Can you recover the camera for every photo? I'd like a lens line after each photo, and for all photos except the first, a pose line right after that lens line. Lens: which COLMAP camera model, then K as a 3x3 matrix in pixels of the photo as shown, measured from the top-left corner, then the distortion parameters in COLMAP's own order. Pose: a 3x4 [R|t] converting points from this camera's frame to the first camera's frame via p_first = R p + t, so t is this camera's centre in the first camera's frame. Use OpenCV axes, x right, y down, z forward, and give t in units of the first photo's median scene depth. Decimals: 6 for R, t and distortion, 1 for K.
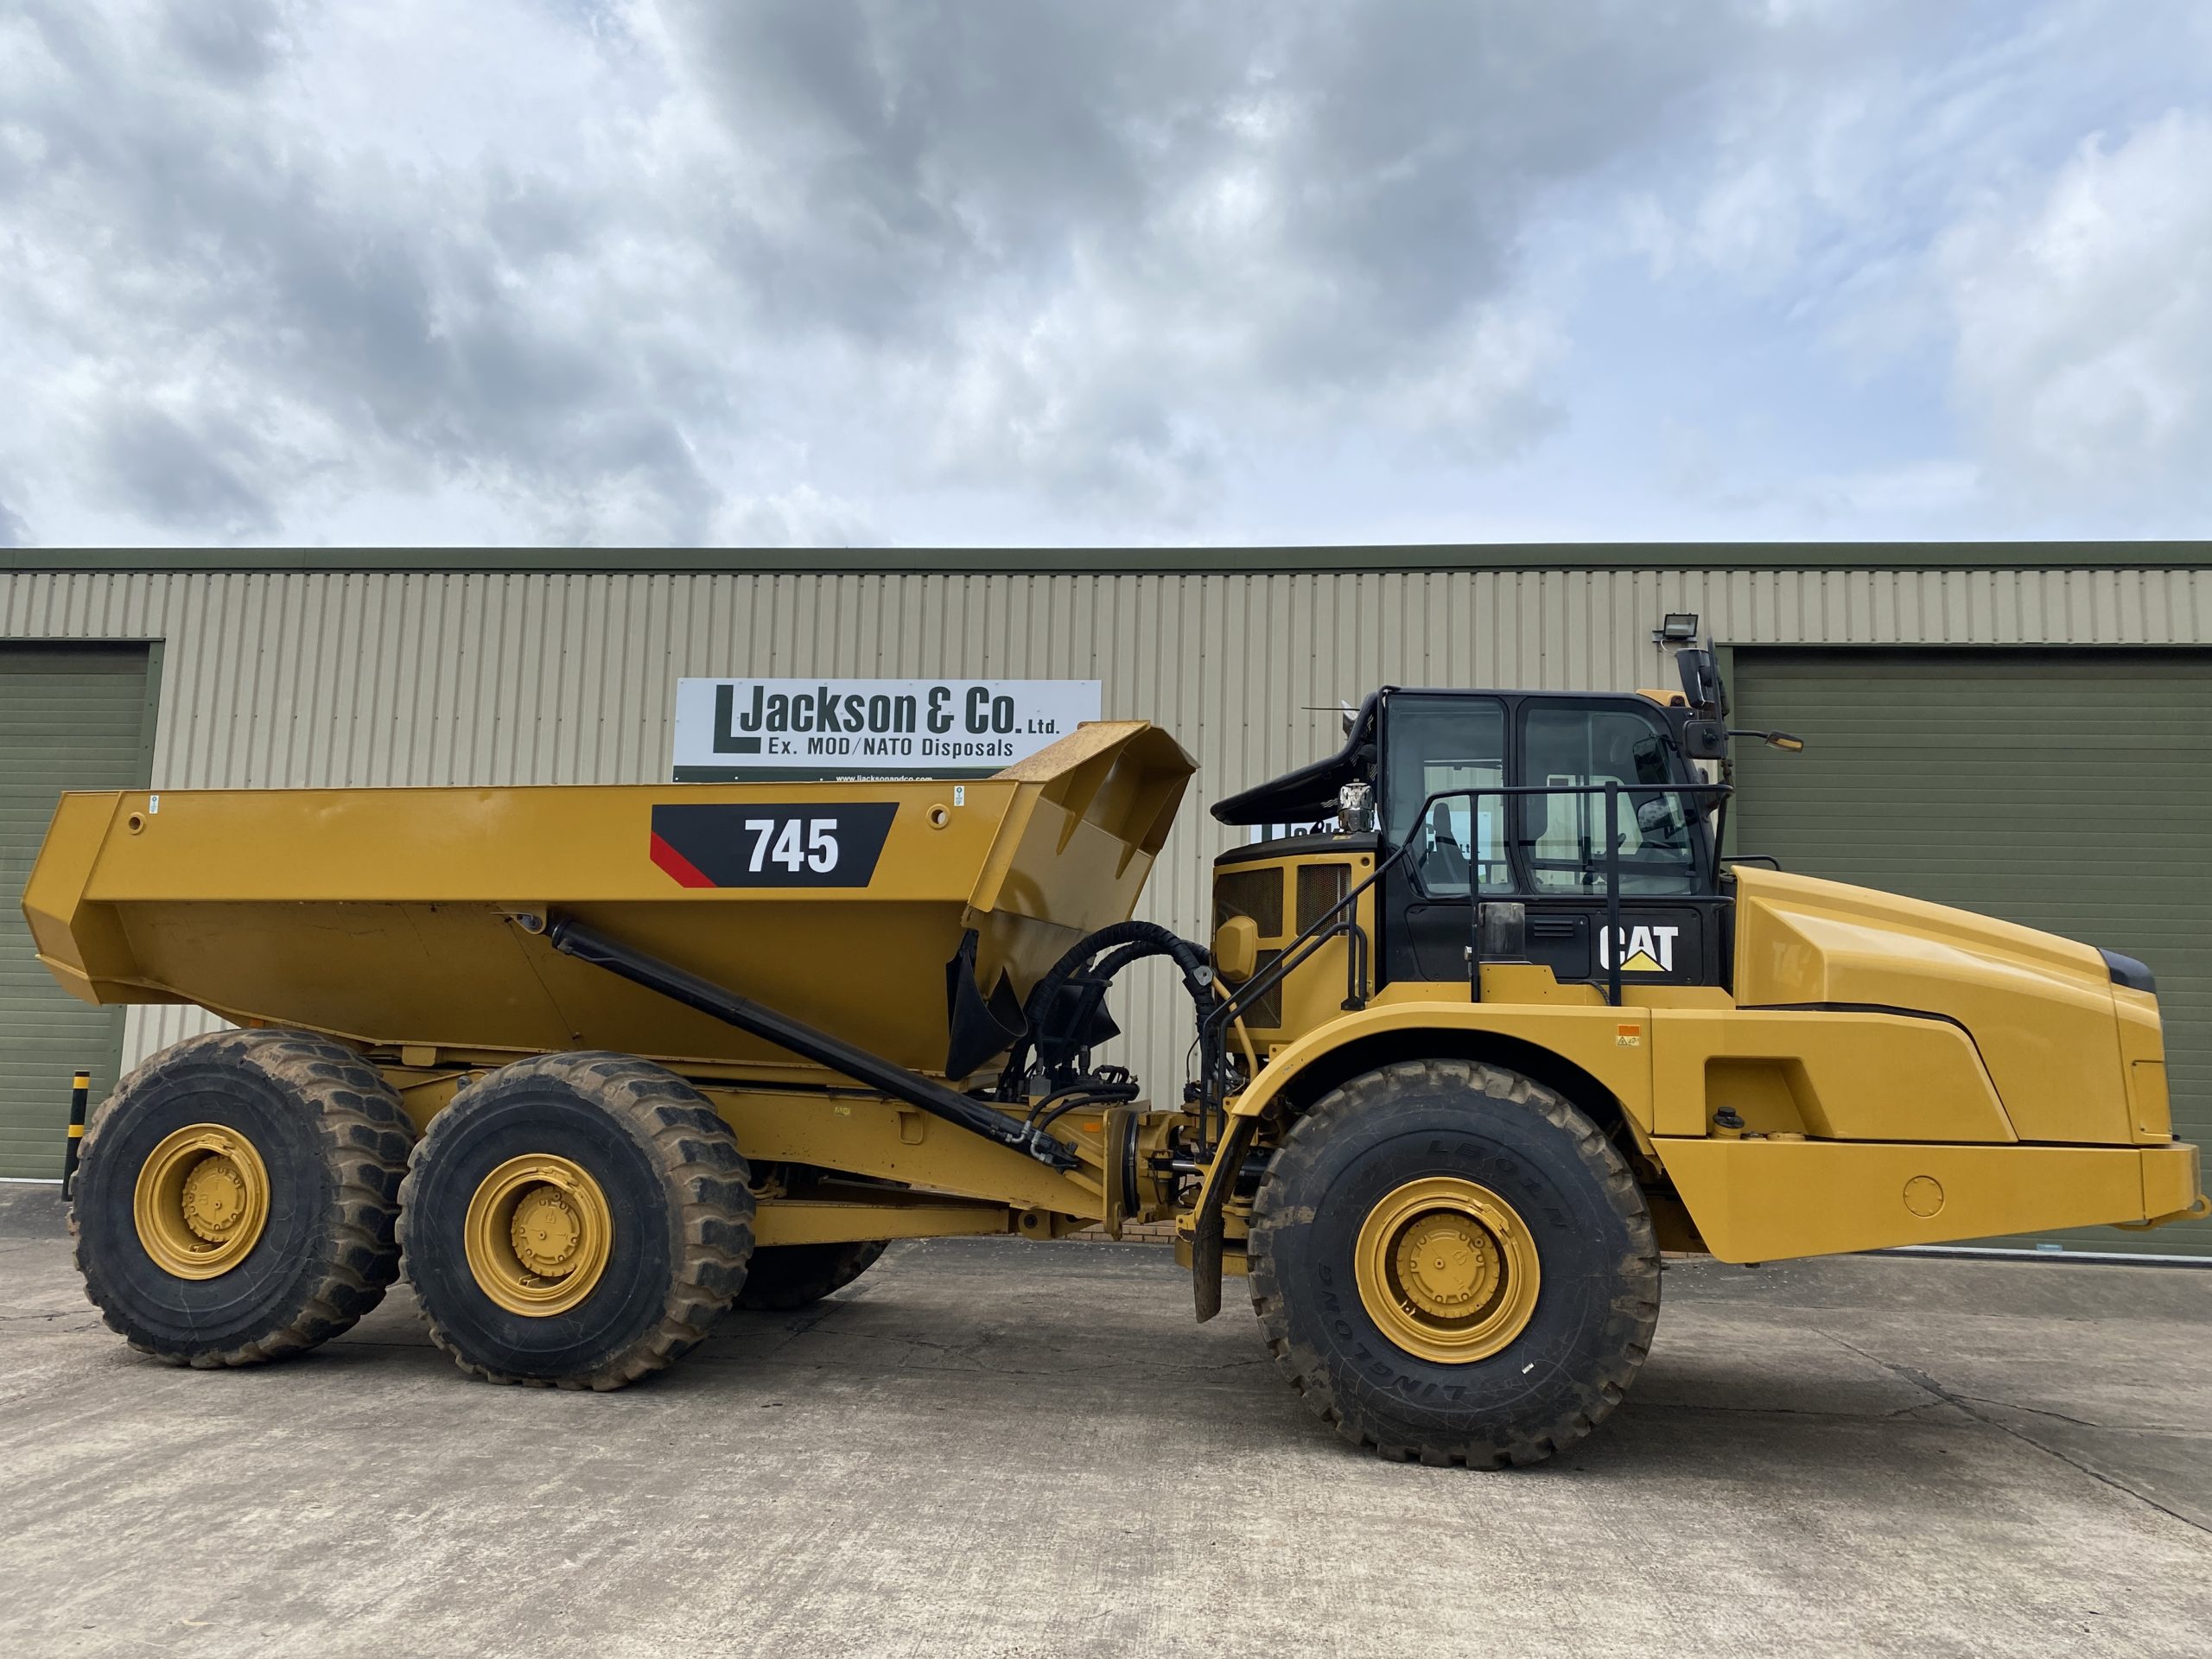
lens RADIAL K [[1673.6, 0, 1101.2], [0, 1673.6, 829.0], [0, 0, 1]] dist [0.039640, -0.036949]
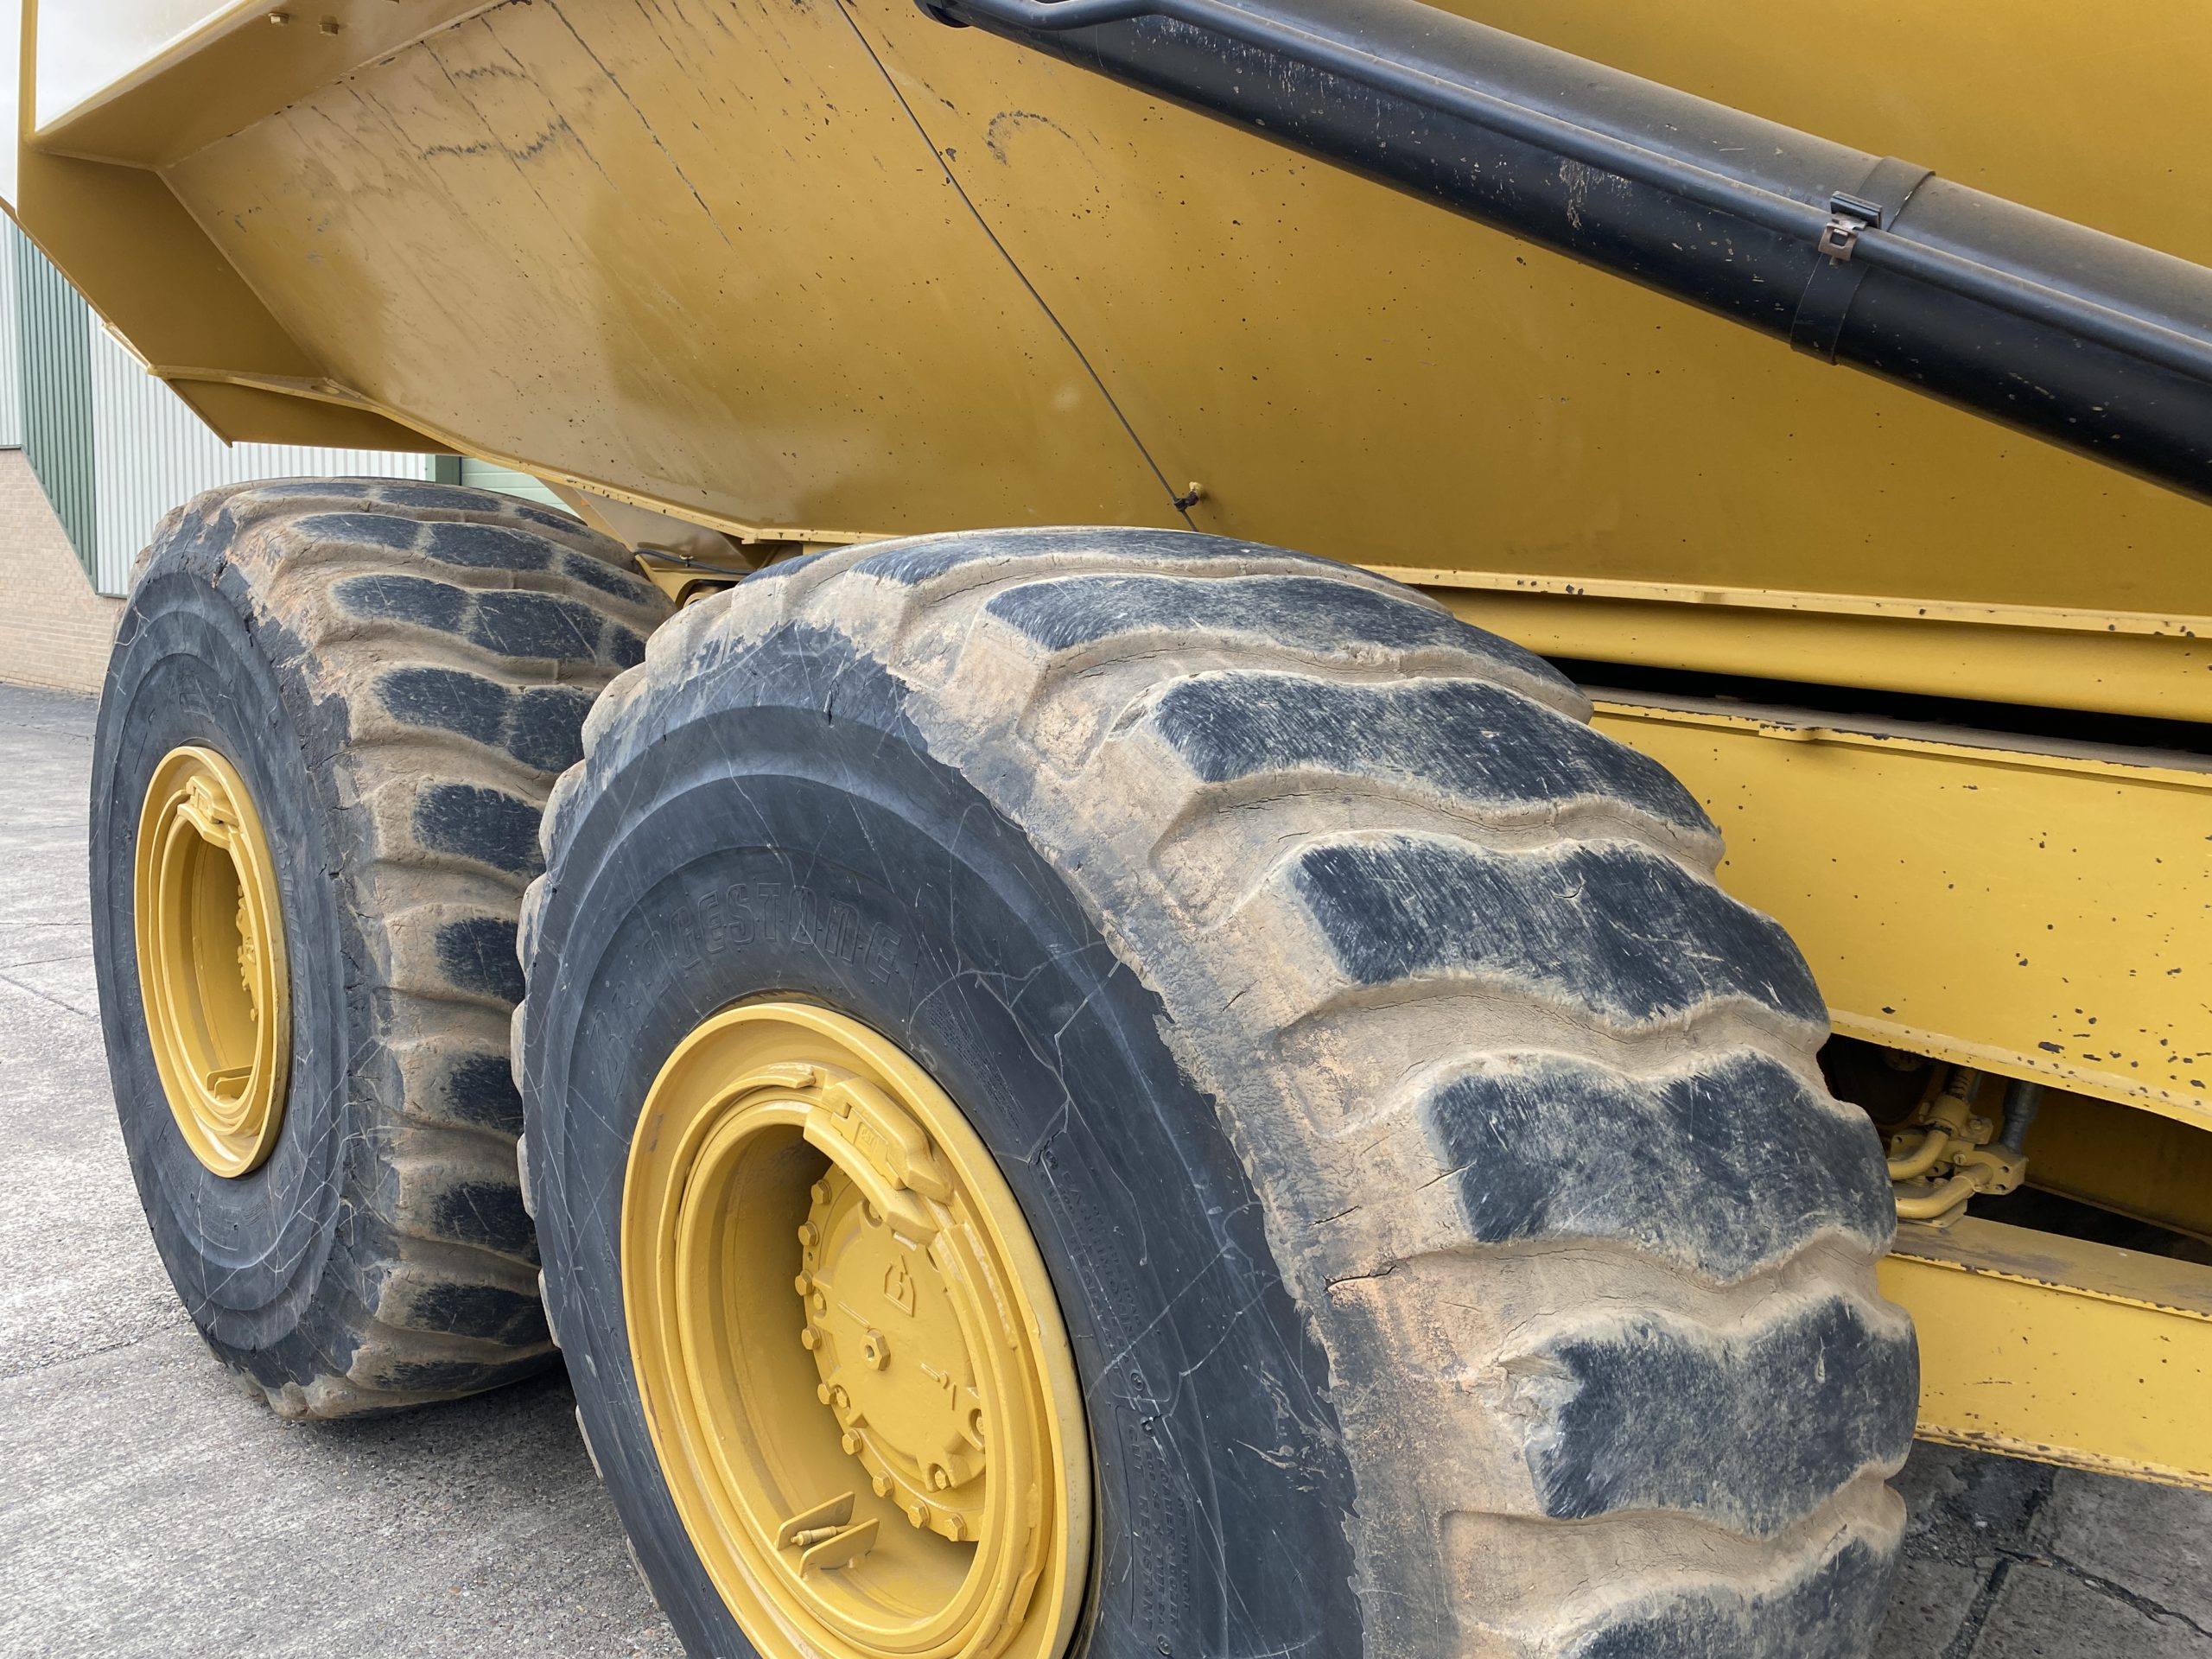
lens RADIAL K [[1701.9, 0, 1083.6], [0, 1701.9, 829.2], [0, 0, 1]] dist [0.025172, -0.011954]
pose [[0.830731, 0.087420, -0.549767, -0.184945], [0.049833, 0.971949, 0.229852, 0.119754], [0.554439, -0.218342, 0.803072, 0.818792]]
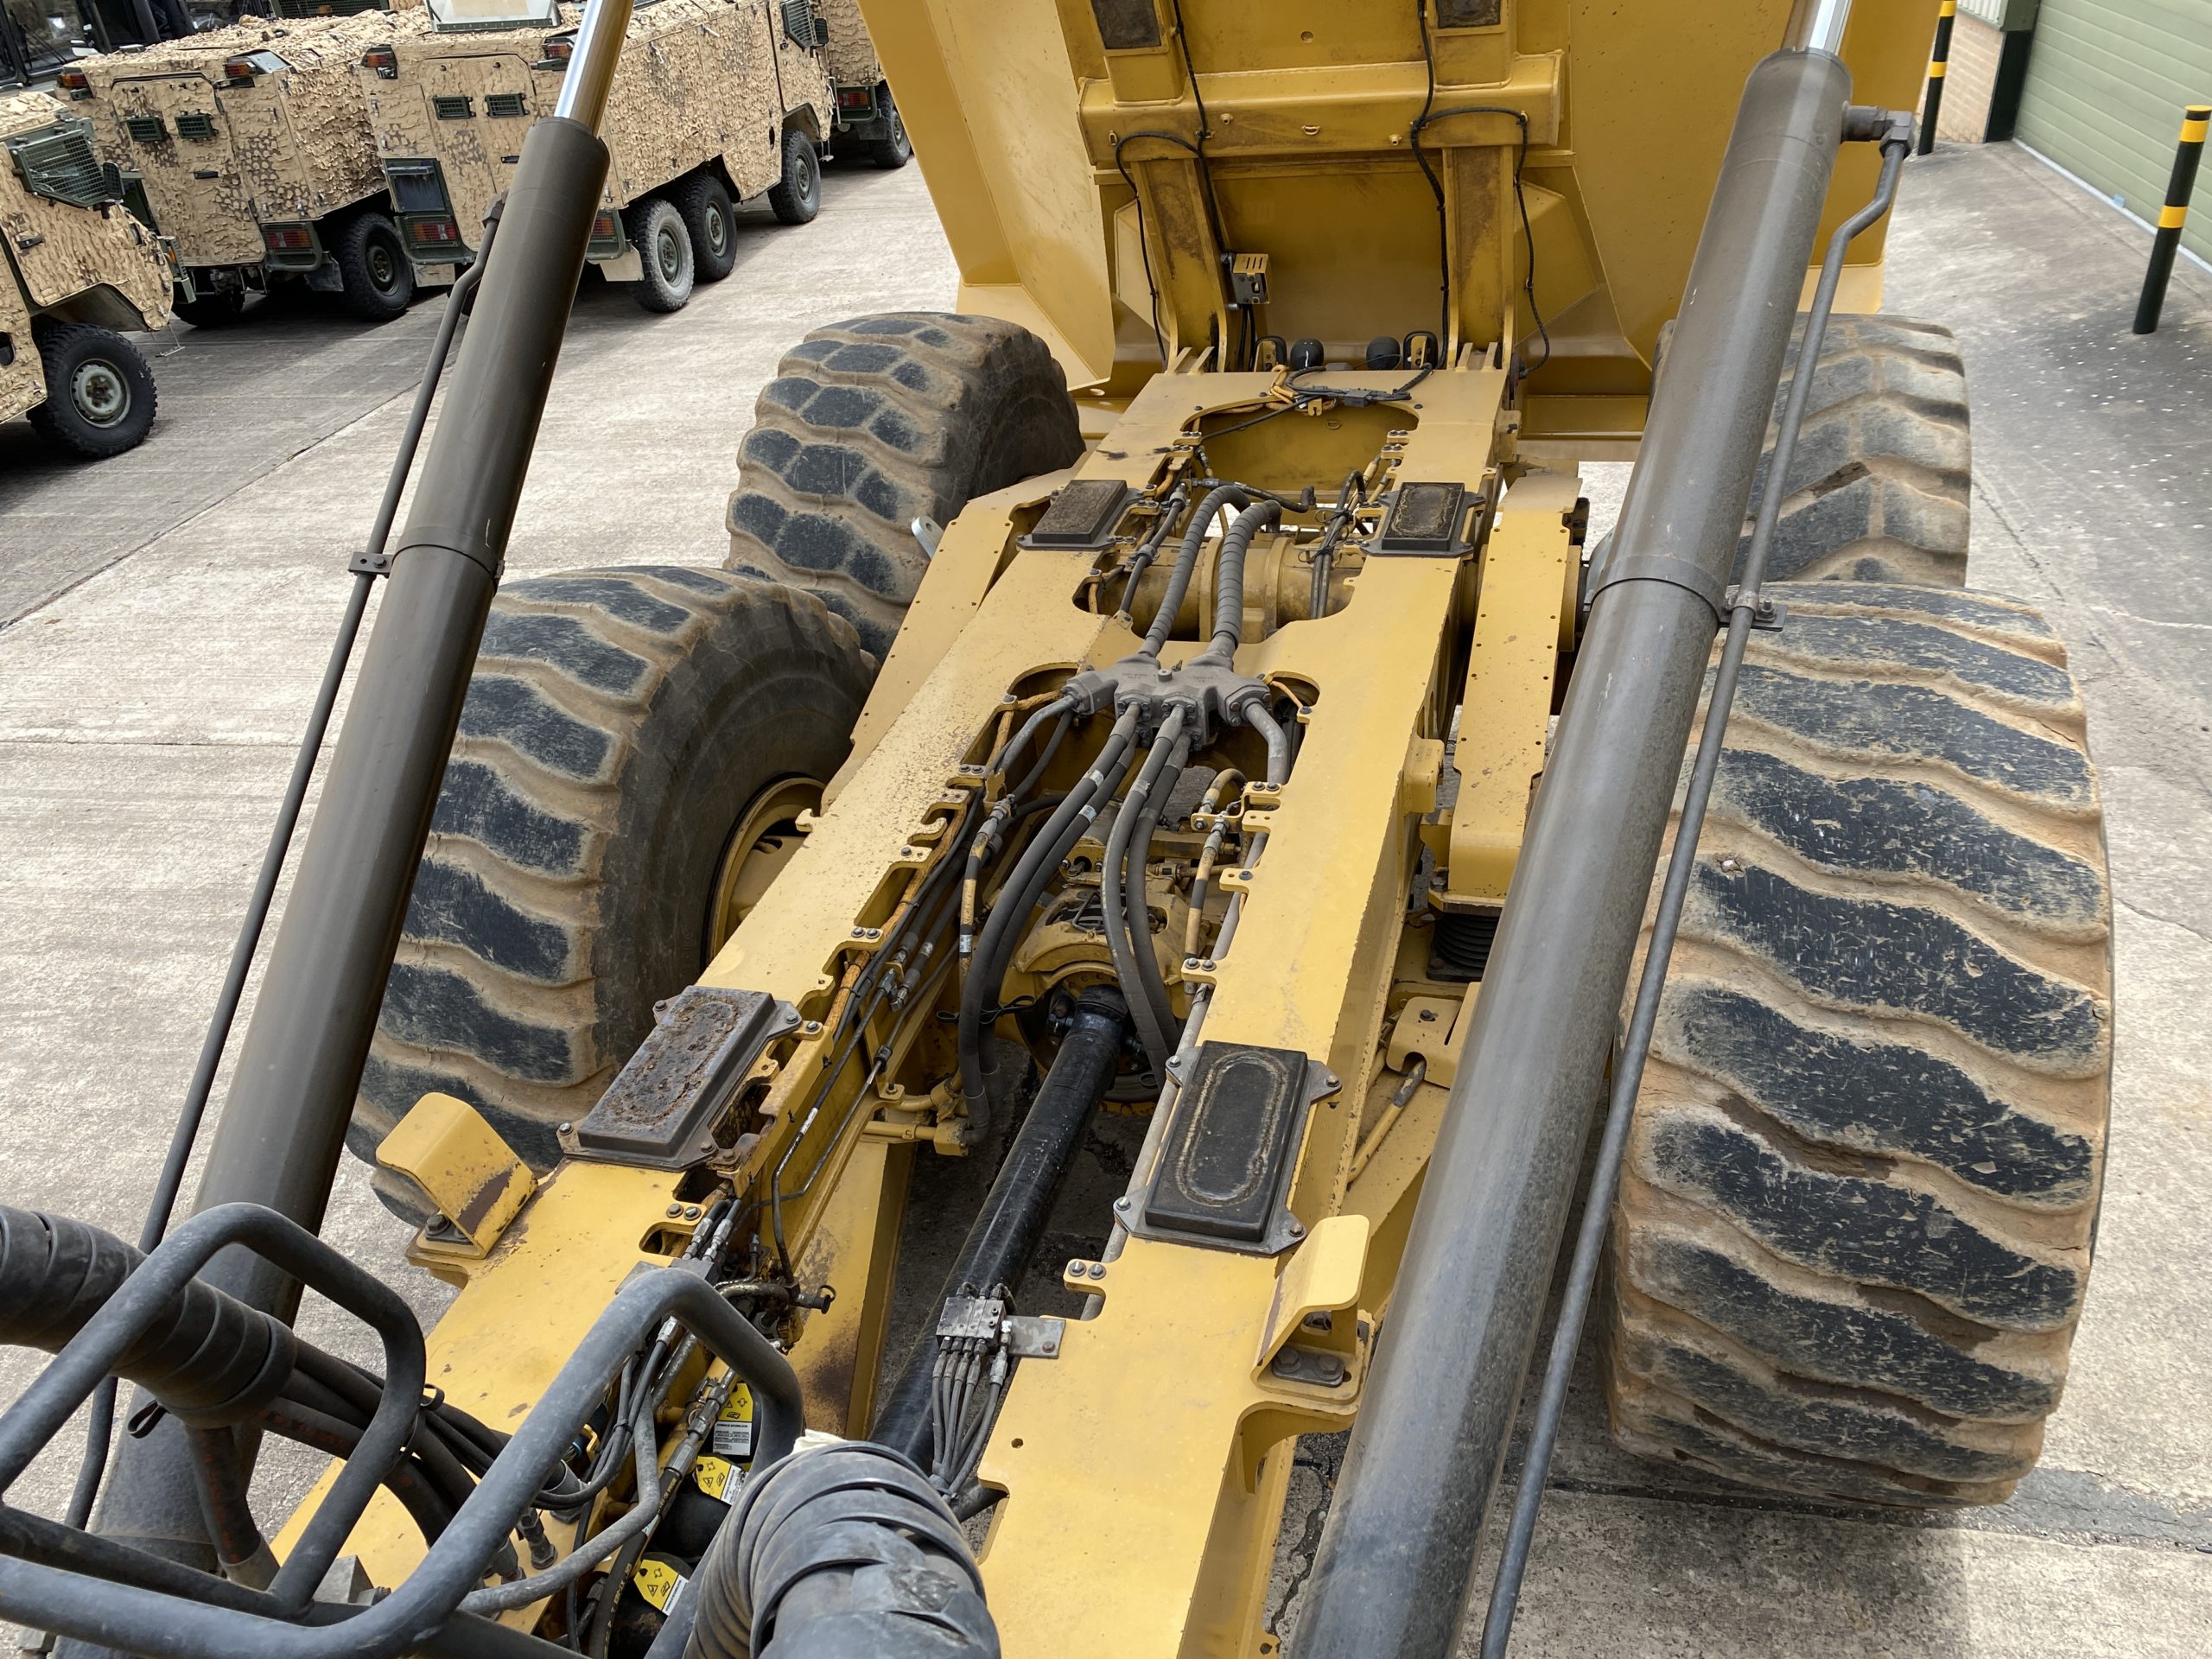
lens RADIAL K [[1673.6, 0, 1101.2], [0, 1673.6, 829.0], [0, 0, 1]] dist [0.039640, -0.036949]
pose [[-0.091365, 0.509840, -0.855404, 0.071906], [0.201126, 0.850742, 0.485579, 0.002817], [0.975295, -0.127679, -0.180270, 1.199745]]
